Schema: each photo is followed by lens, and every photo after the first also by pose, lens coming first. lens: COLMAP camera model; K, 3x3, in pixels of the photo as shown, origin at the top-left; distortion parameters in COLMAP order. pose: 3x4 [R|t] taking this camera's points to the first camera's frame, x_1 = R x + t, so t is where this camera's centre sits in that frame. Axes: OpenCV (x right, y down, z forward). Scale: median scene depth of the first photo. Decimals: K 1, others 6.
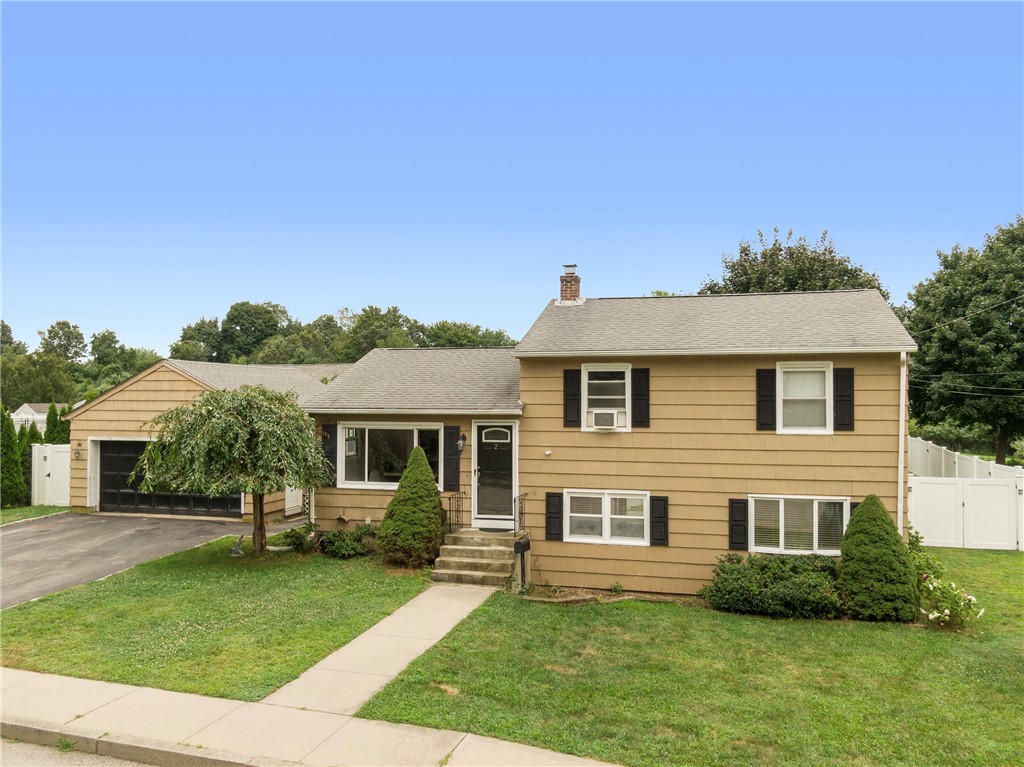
lens RADIAL K [[819.1, 0, 512.0], [0, 819.1, 383.5], [0, 0, 1]] dist [0.007168, 0.001712]
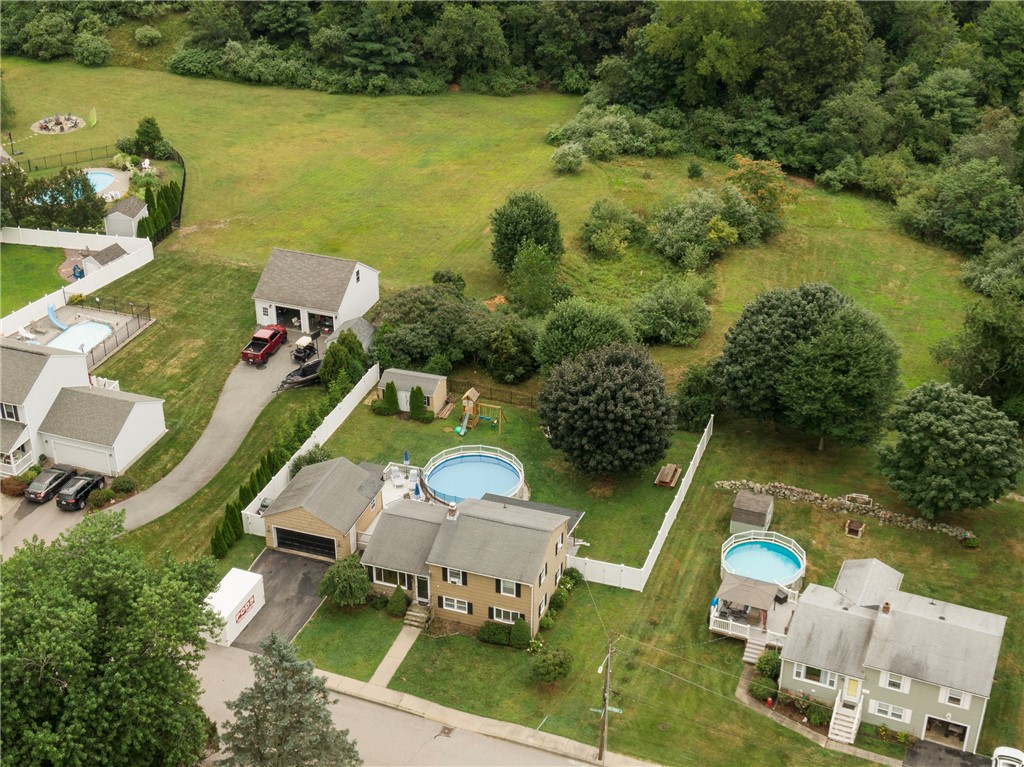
lens RADIAL K [[1430.7, 0, 512.0], [0, 1430.7, 383.5], [0, 0, 1]] dist [0.011235, 0.004052]
pose [[0.997577, 0.033255, -0.061114, 0.683570], [0.002290, 0.862205, 0.506555, -3.629689], [0.069538, -0.505467, 0.860039, -3.607736]]
